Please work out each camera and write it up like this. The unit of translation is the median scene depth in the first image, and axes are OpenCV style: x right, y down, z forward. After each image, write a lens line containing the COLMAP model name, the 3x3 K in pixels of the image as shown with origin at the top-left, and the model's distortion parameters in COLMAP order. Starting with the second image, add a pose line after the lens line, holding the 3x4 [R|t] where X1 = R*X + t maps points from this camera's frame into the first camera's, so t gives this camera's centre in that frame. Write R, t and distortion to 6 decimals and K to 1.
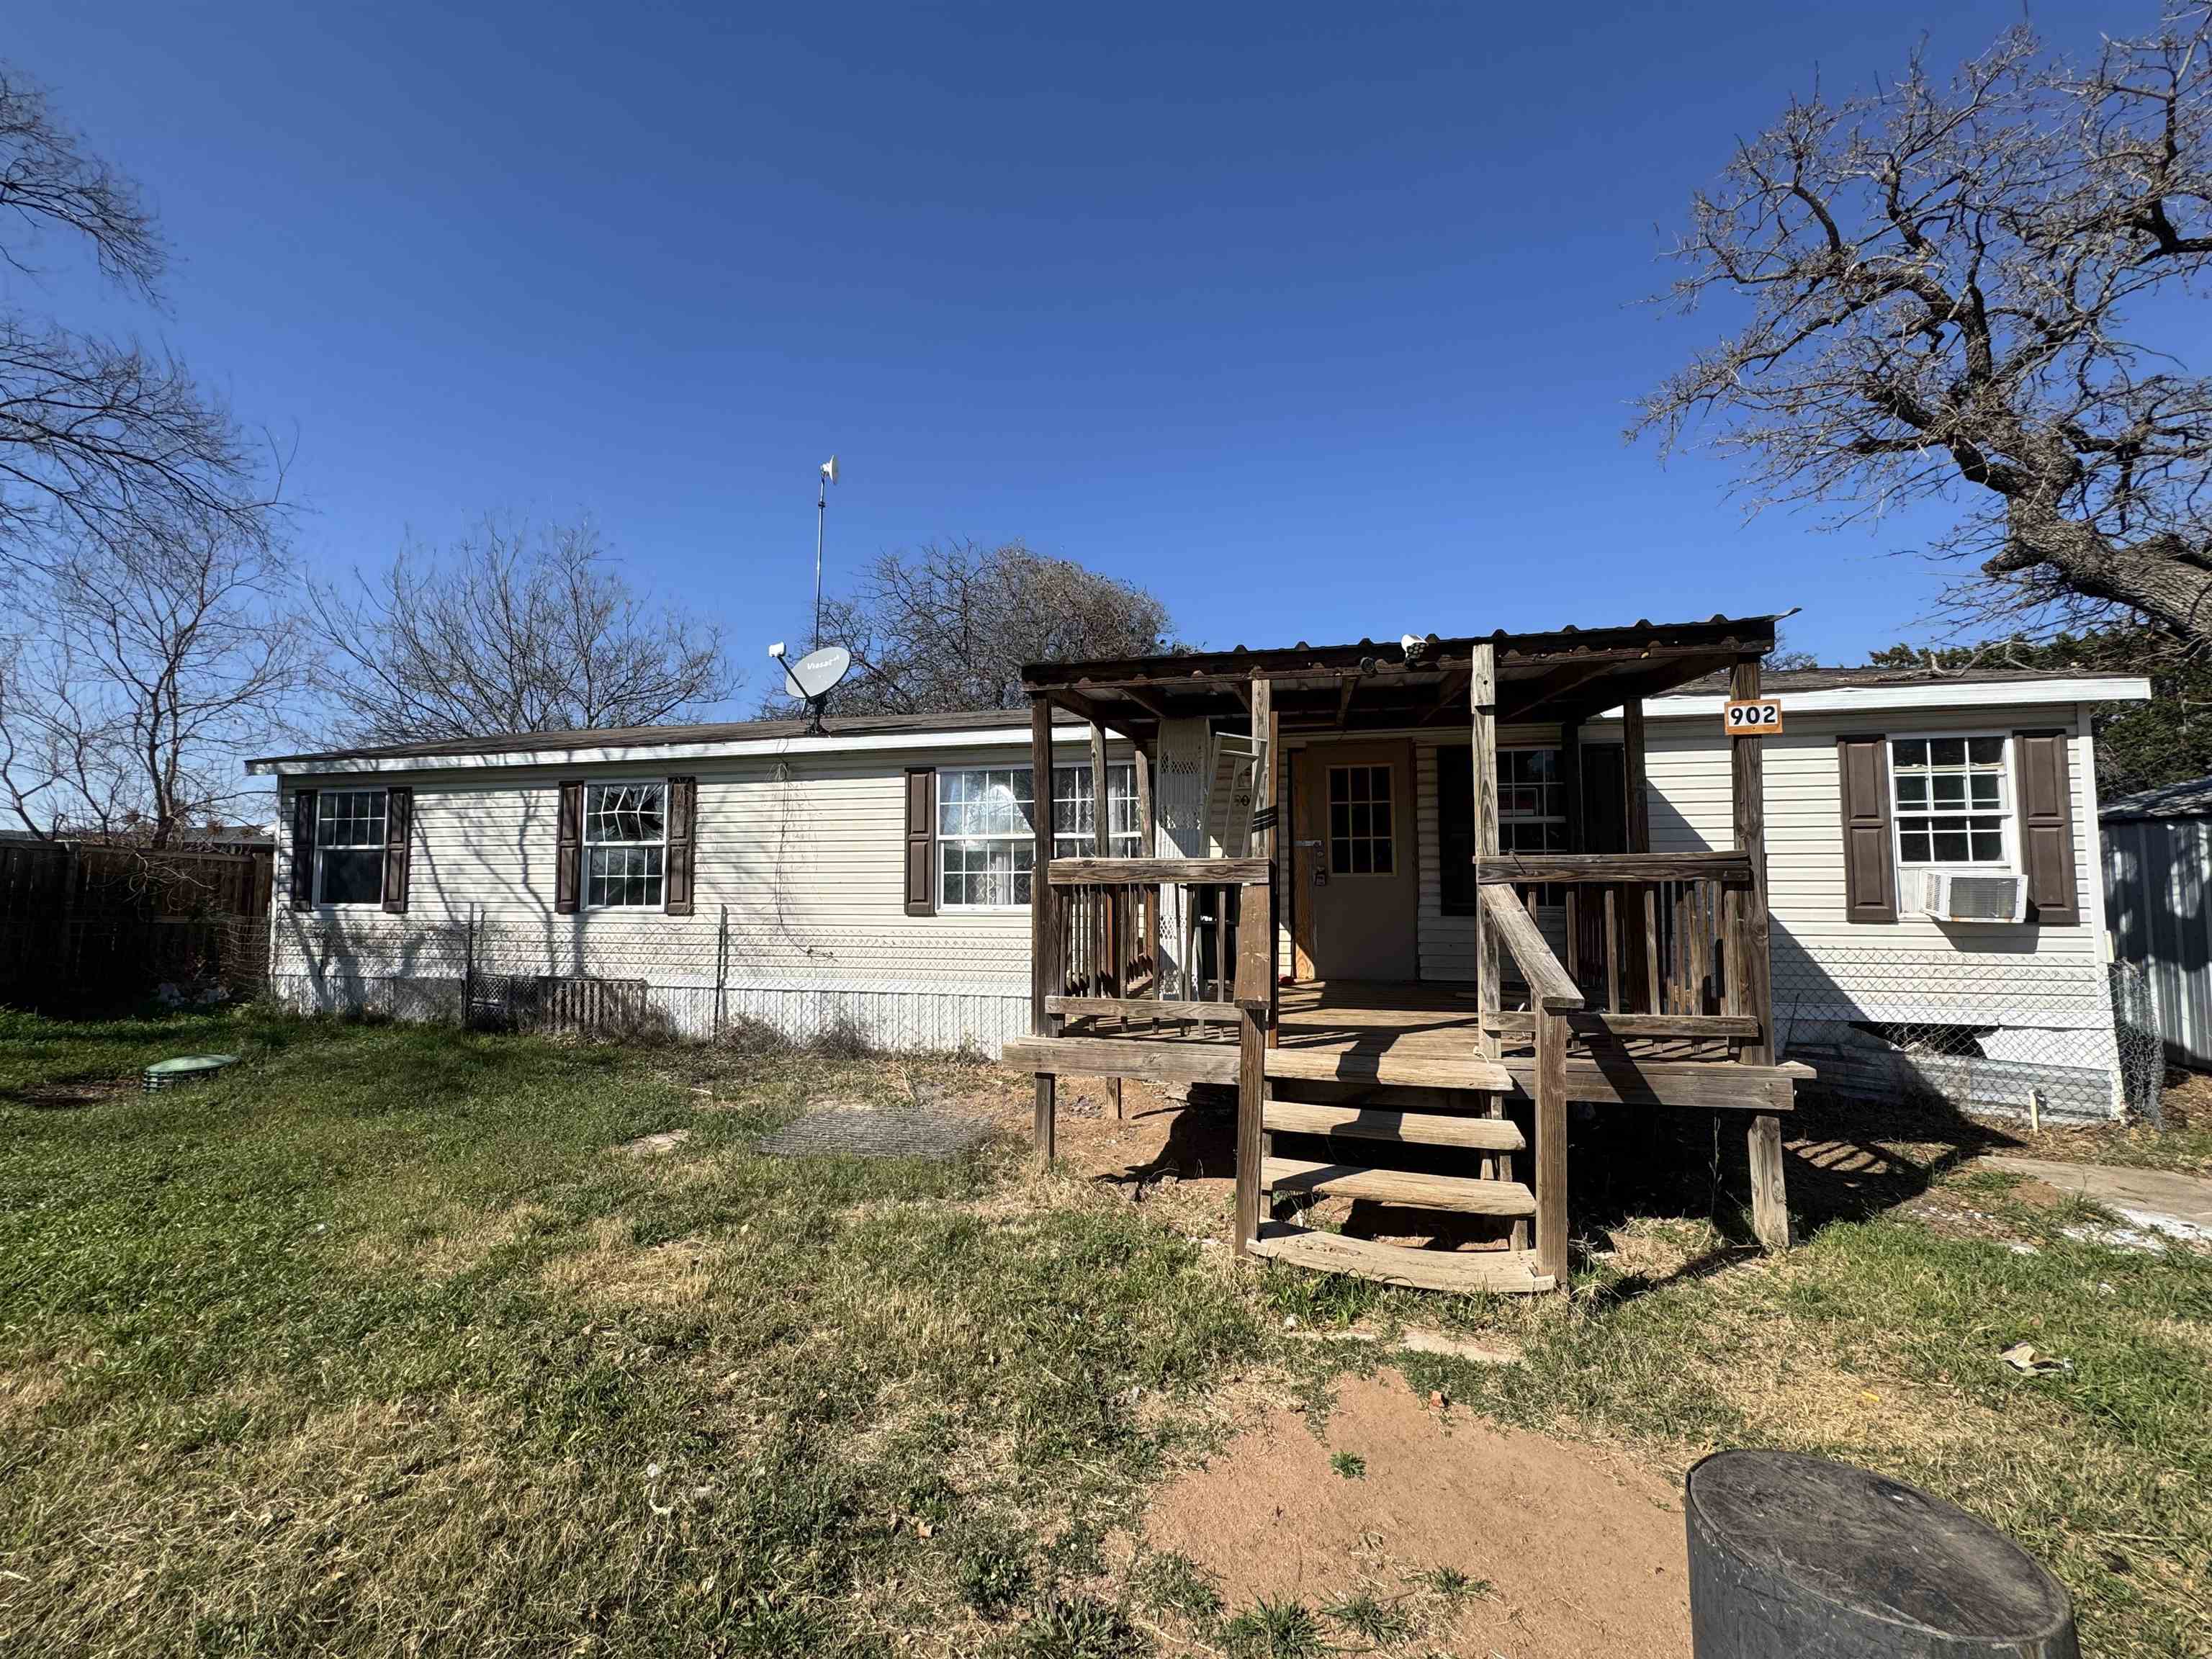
lens RADIAL K [[878.5, 0, 1096.9], [0, 878.5, 818.6], [0, 0, 1]] dist [-0.003577, 0.000999]
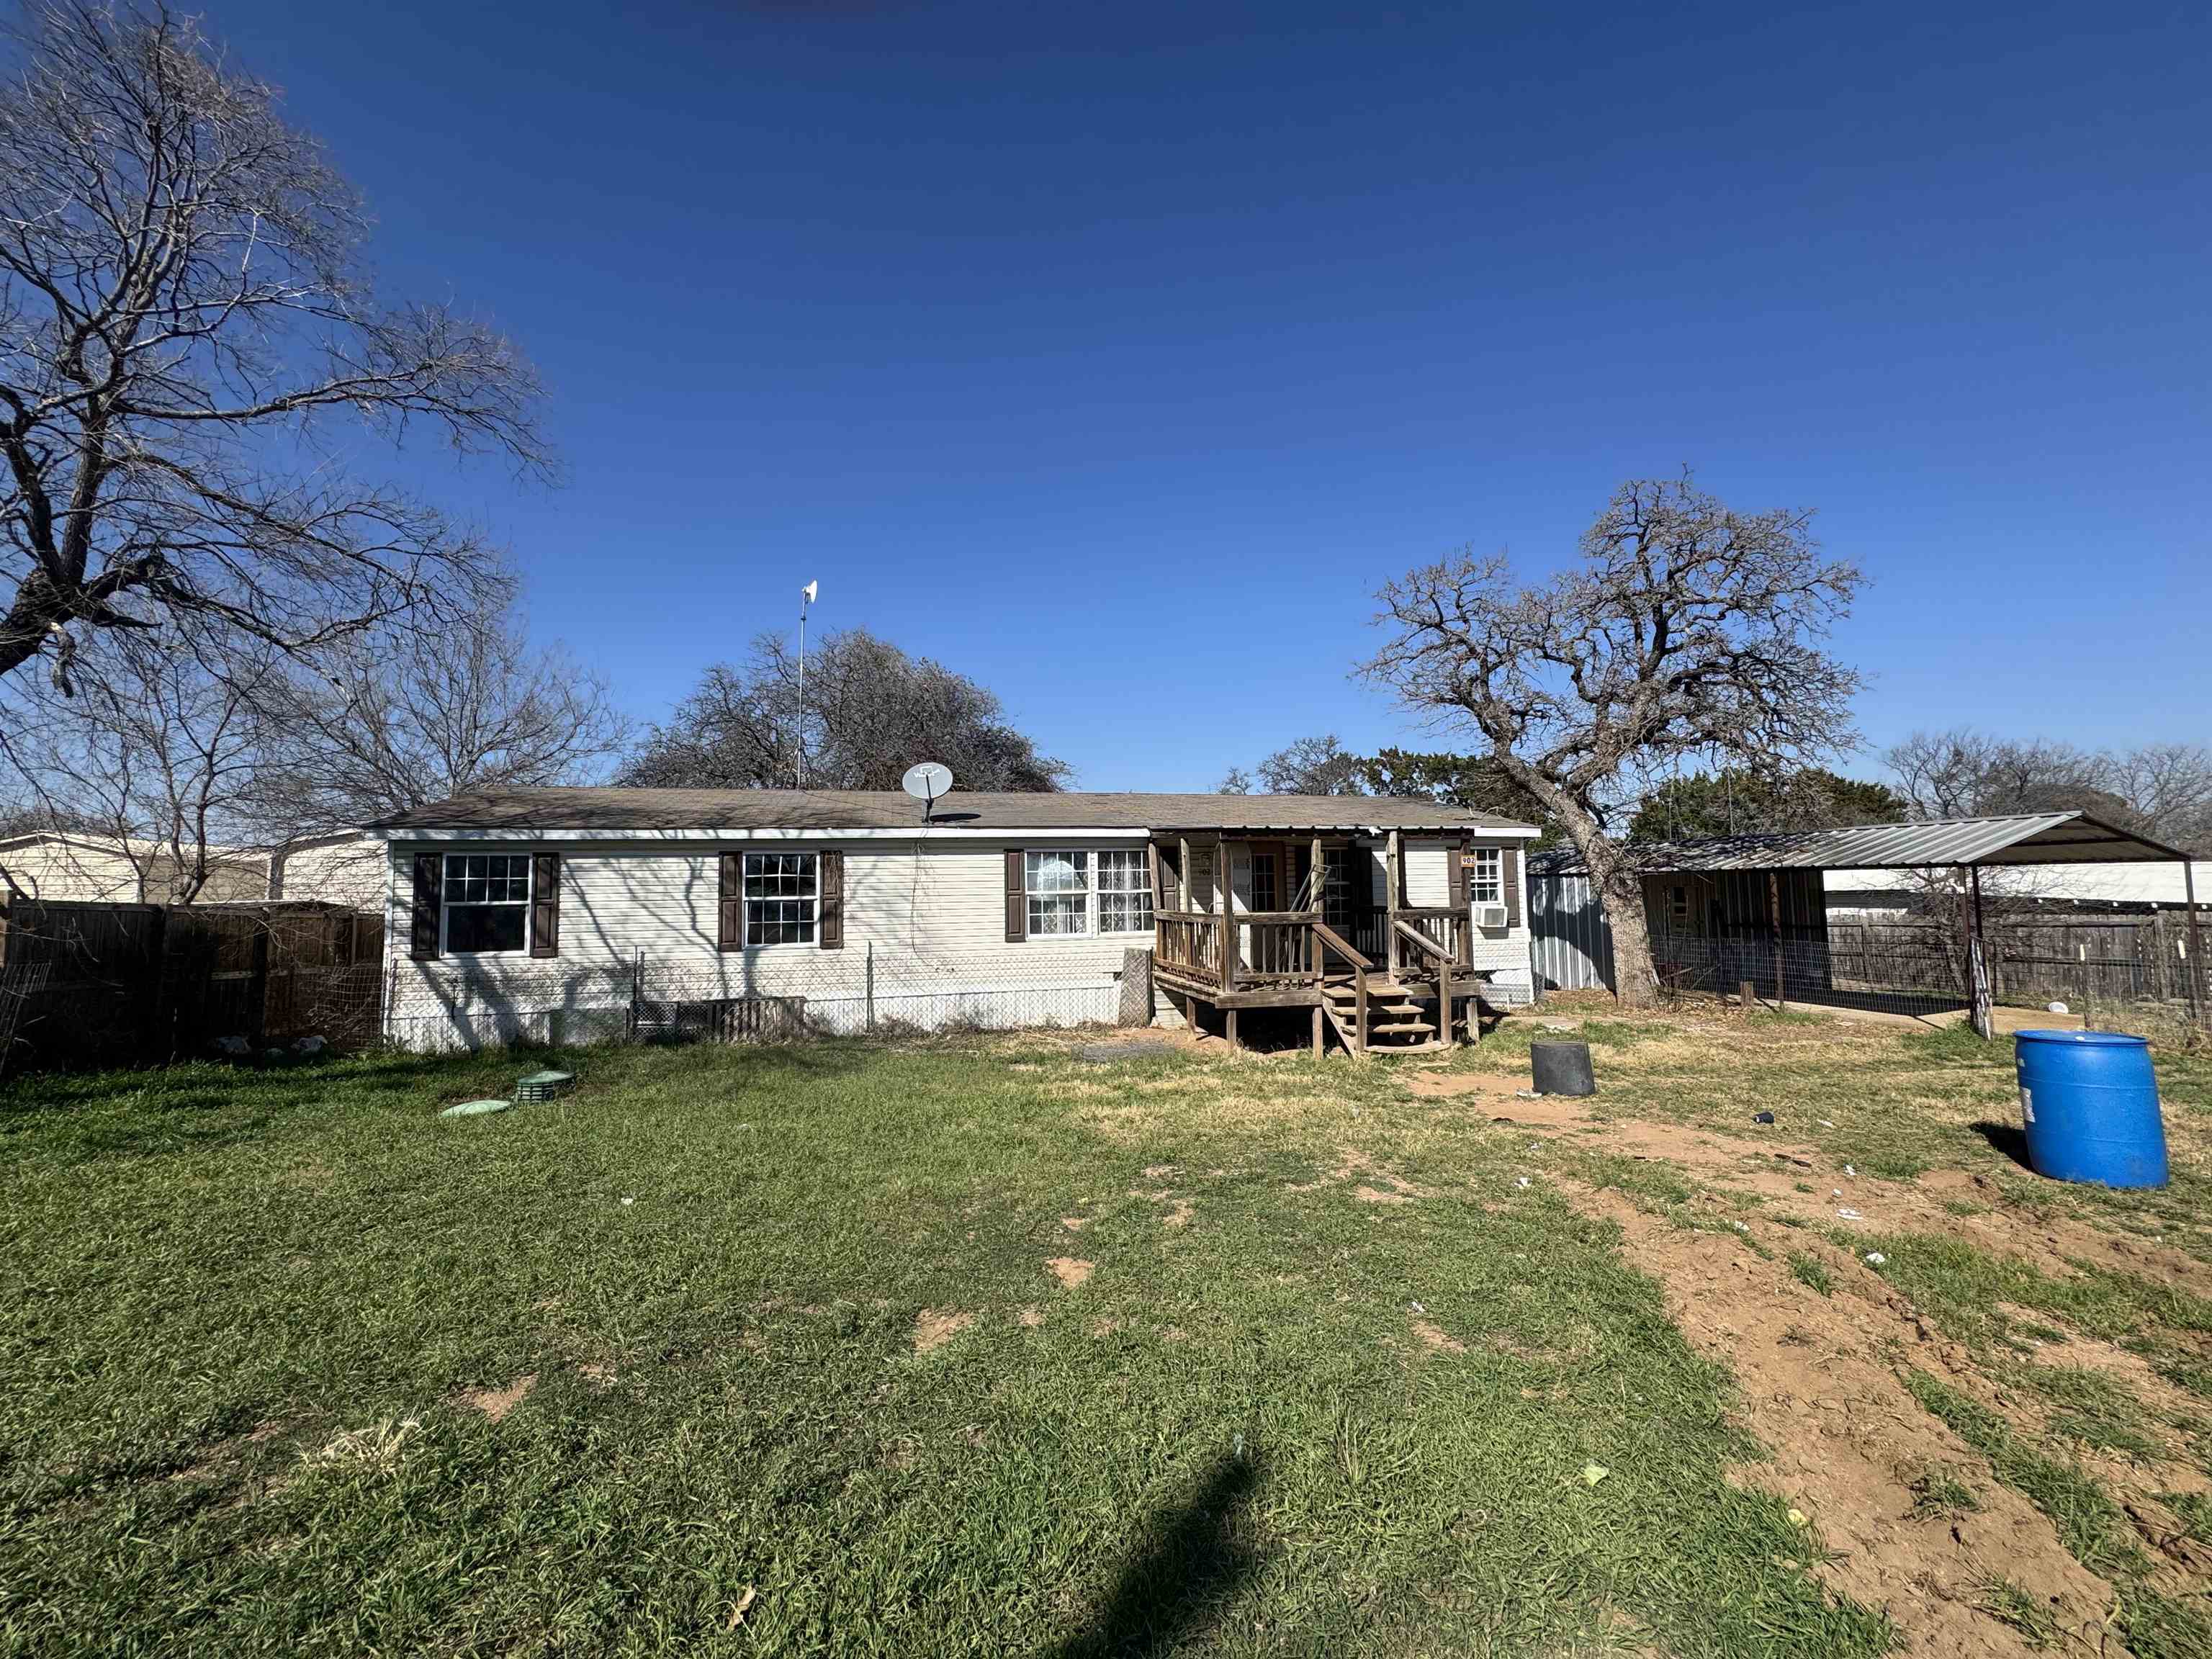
lens RADIAL K [[878.5, 0, 1092.5], [0, 878.5, 821.8], [0, 0, 1]] dist [-0.003577, 0.000999]
pose [[0.890898, 0.022355, 0.453653, -0.806670], [-0.016991, 0.999729, -0.015897, -0.085453], [-0.453885, 0.006455, 0.891037, -0.491330]]
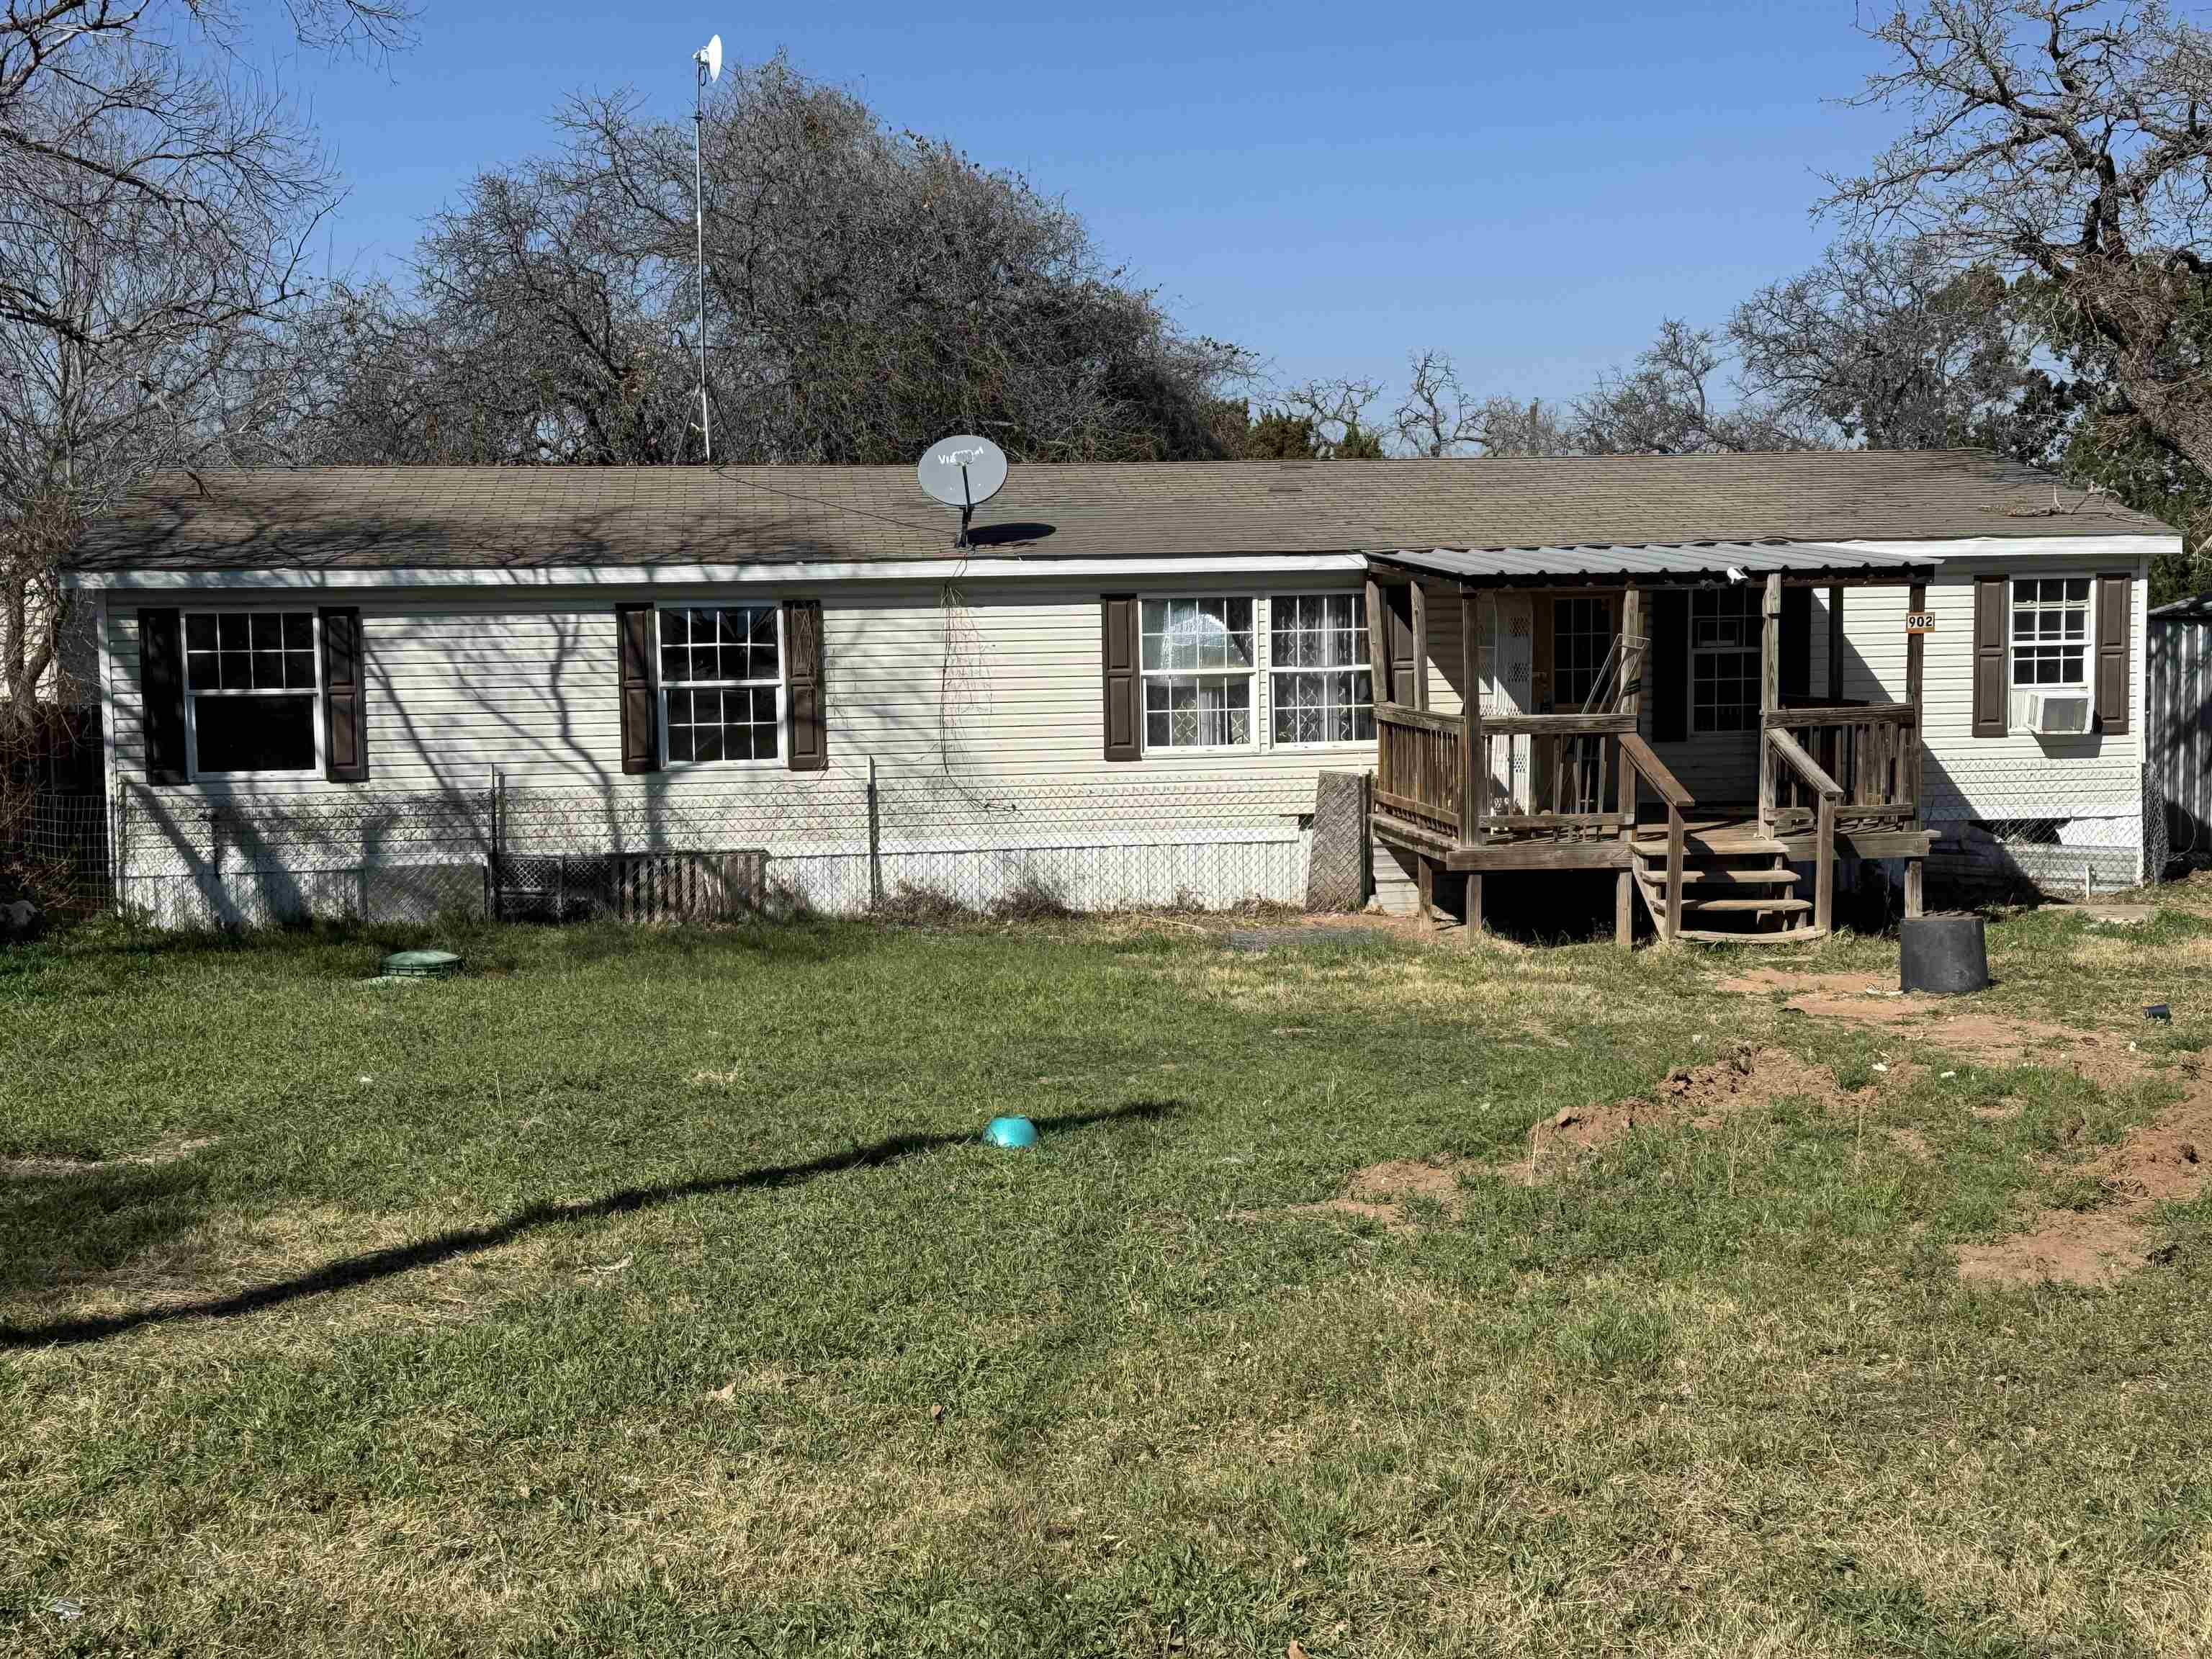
lens RADIAL K [[2671.8, 0, 1104.7], [0, 2671.8, 797.8], [0, 0, 1]] dist [0.148419, 0.000000]
pose [[0.930434, -0.042041, 0.364039, -1.211579], [-0.009816, 0.990182, 0.139438, -0.231618], [-0.366327, -0.133312, 0.920887, -1.509043]]
